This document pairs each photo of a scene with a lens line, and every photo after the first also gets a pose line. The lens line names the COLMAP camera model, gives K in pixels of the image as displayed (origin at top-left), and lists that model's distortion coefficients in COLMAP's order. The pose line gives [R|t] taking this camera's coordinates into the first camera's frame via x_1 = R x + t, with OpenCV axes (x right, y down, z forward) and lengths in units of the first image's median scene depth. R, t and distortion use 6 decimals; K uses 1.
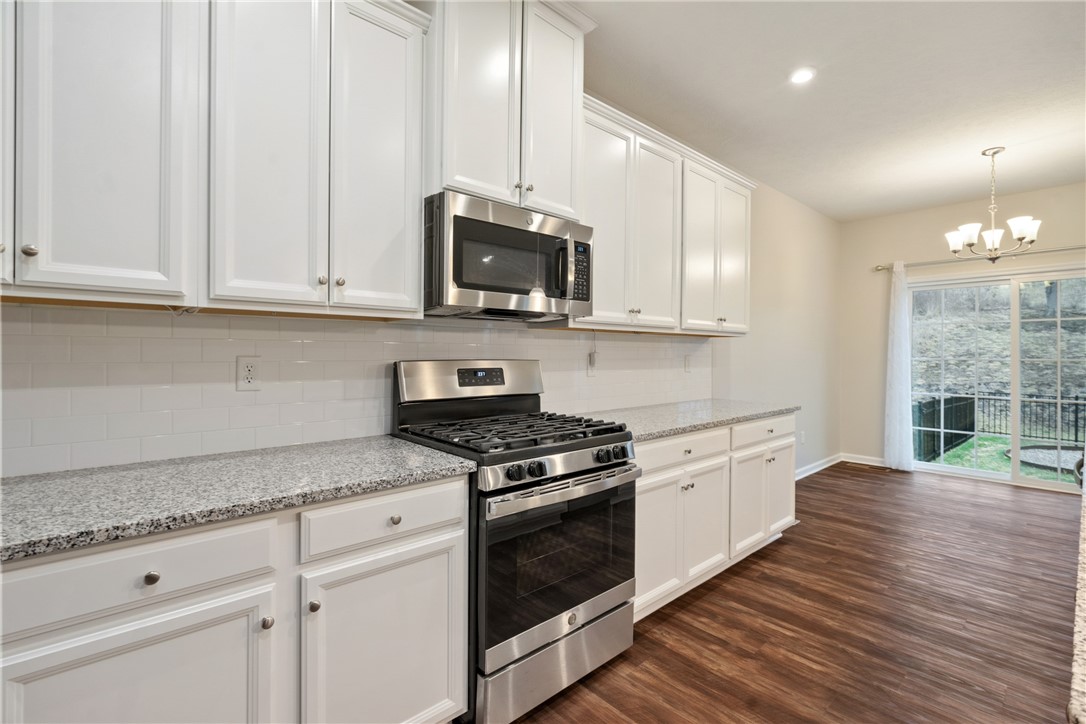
lens RADIAL K [[492.7, 0, 541.7], [0, 492.7, 354.3], [0, 0, 1]] dist [-0.004964, 0.001580]
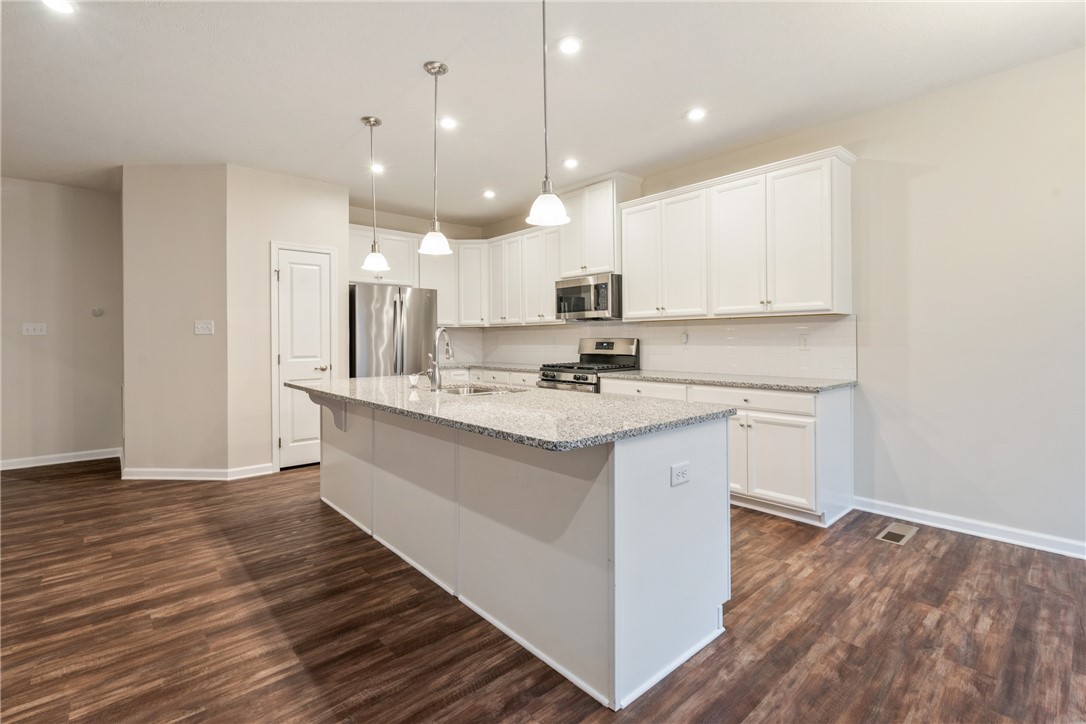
lens RADIAL K [[492.7, 0, 544.8], [0, 492.7, 342.0], [0, 0, 1]] dist [-0.004964, 0.001580]
pose [[-0.004417, 0.000115, -0.999990, 2.069120], [0.002727, 0.999996, 0.000103, 0.026340], [0.999987, -0.002726, -0.004418, 0.697920]]
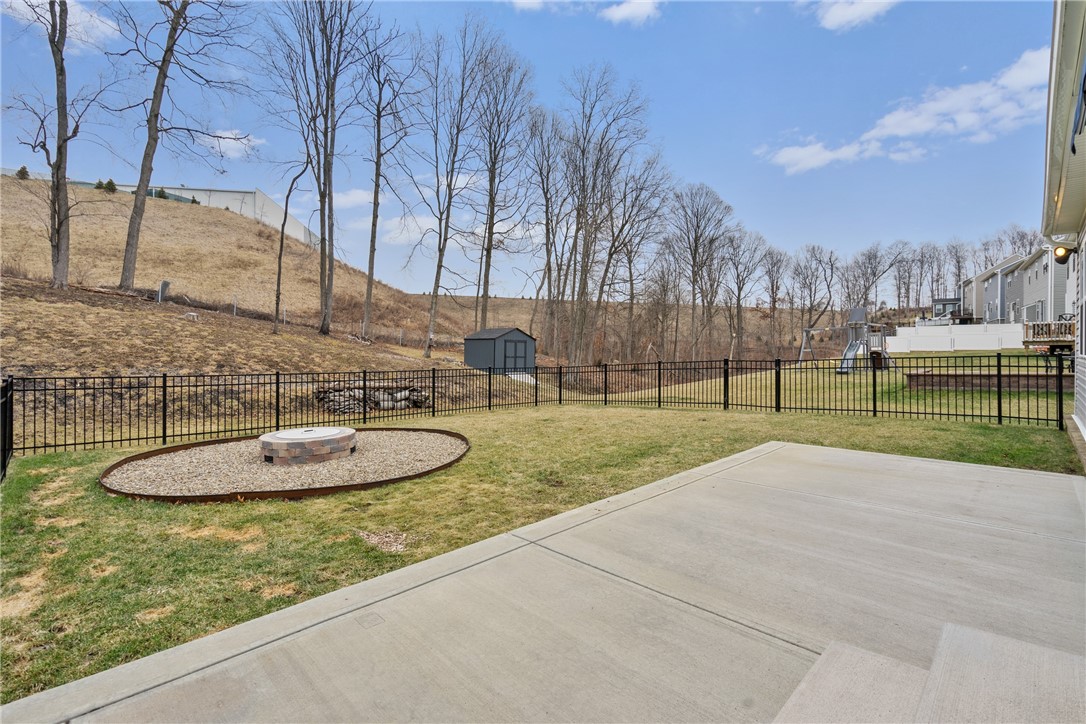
lens RADIAL K [[492.7, 0, 541.0], [0, 492.7, 351.3], [0, 0, 1]] dist [-0.004964, 0.001580]
pose [[-0.050861, -0.006101, 0.998687, 1.877437], [-0.001147, 0.999981, 0.006050, 0.255512], [-0.998705, -0.000838, -0.050867, 2.633851]]
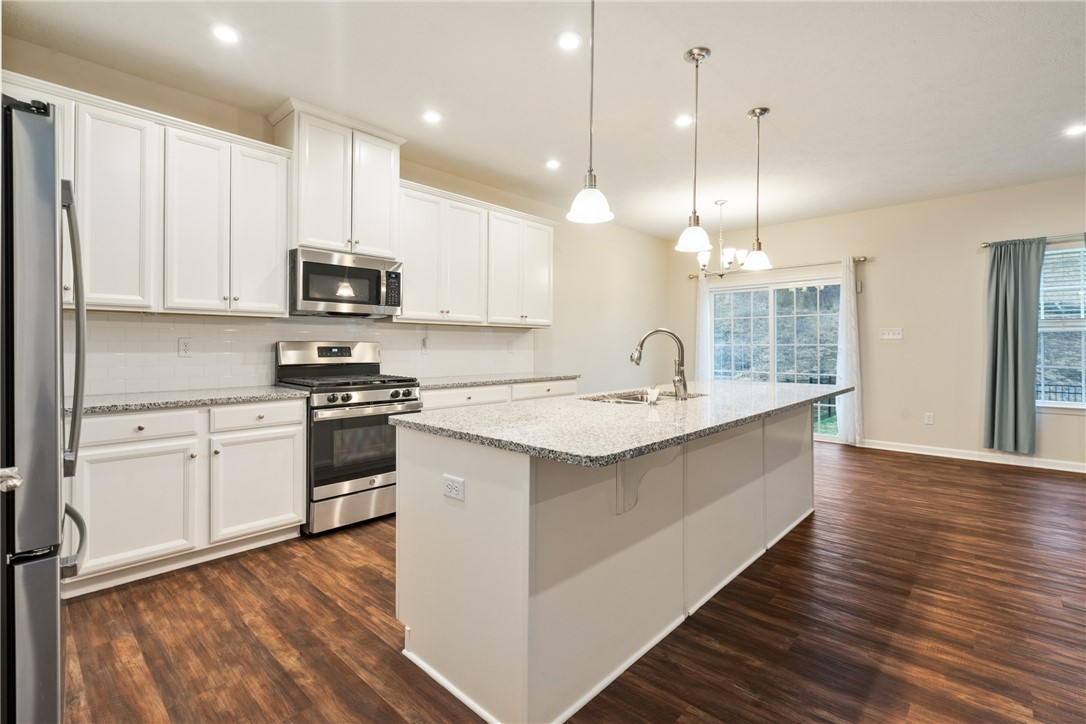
lens RADIAL K [[492.7, 0, 541.3], [0, 492.7, 347.5], [0, 0, 1]] dist [-0.004964, 0.001580]
pose [[0.996722, -0.002617, 0.080866, 0.415142], [0.002502, 0.999996, 0.001533, 0.028898], [-0.080869, -0.001326, 0.996724, -0.670669]]
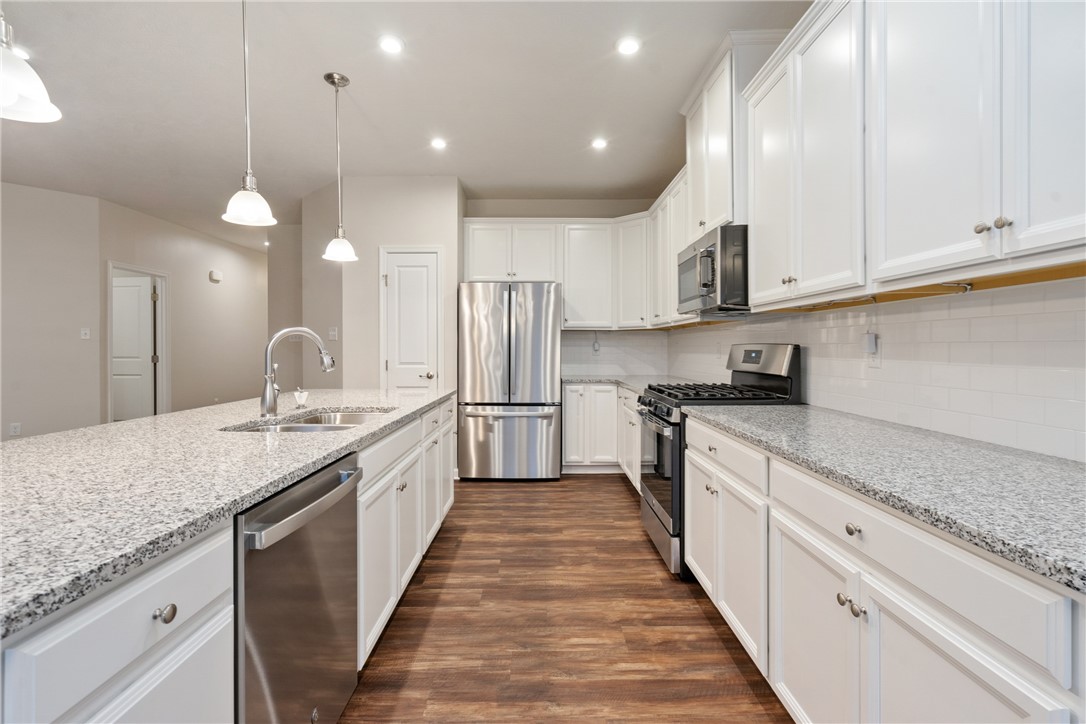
lens RADIAL K [[492.7, 0, 542.8], [0, 492.7, 353.4], [0, 0, 1]] dist [-0.004964, 0.001580]
pose [[-0.661968, 0.003636, -0.749524, 1.160372], [-0.005302, 0.999940, 0.009534, 0.025273], [0.749514, 0.010285, -0.661909, 1.375405]]
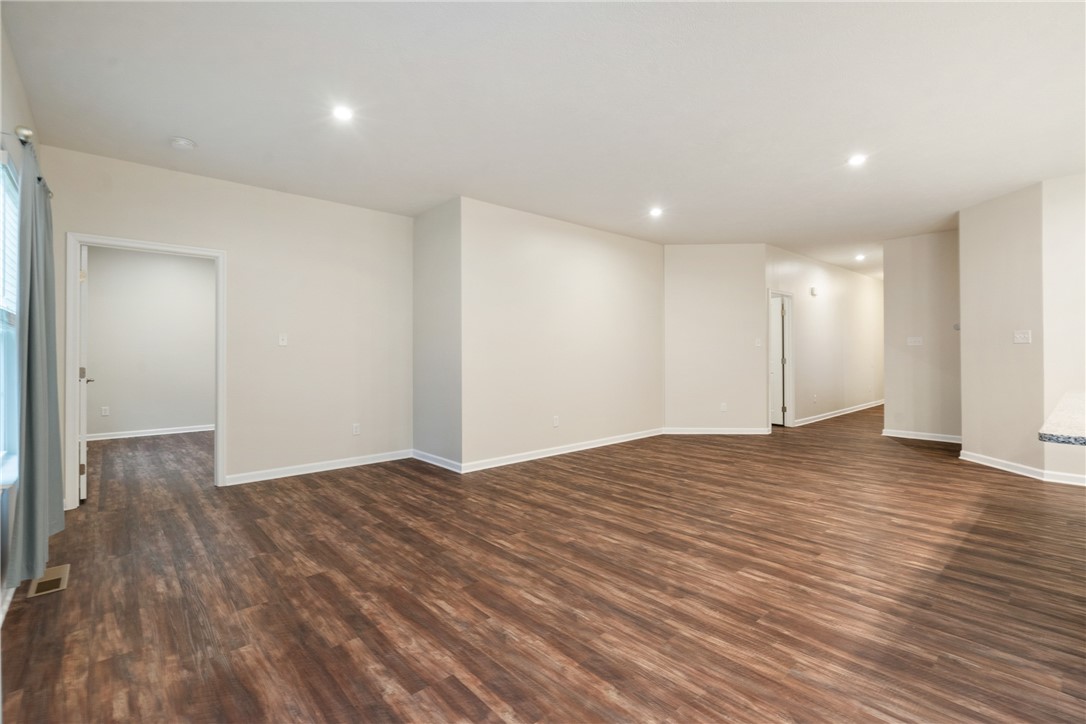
lens RADIAL K [[492.7, 0, 540.4], [0, 492.7, 351.8], [0, 0, 1]] dist [-0.004964, 0.001580]
pose [[-0.999991, 0.004063, 0.000913, 2.219002], [0.004064, 0.999992, 0.000612, 0.021372], [-0.000911, 0.000615, -0.999999, 1.454388]]
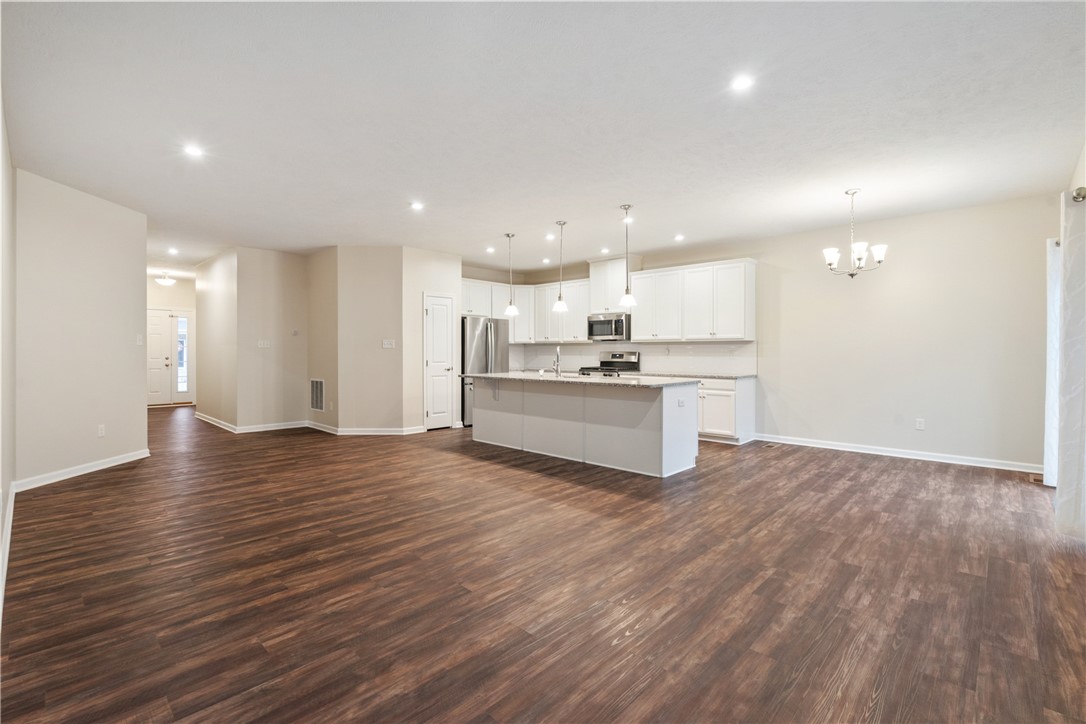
lens RADIAL K [[492.7, 0, 542.8], [0, 492.7, 355.3], [0, 0, 1]] dist [-0.004964, 0.001580]
pose [[0.084014, 0.003976, -0.996457, 3.379806], [-0.004456, 0.999984, 0.003614, 0.026359], [0.996455, 0.004137, 0.084031, 0.122188]]
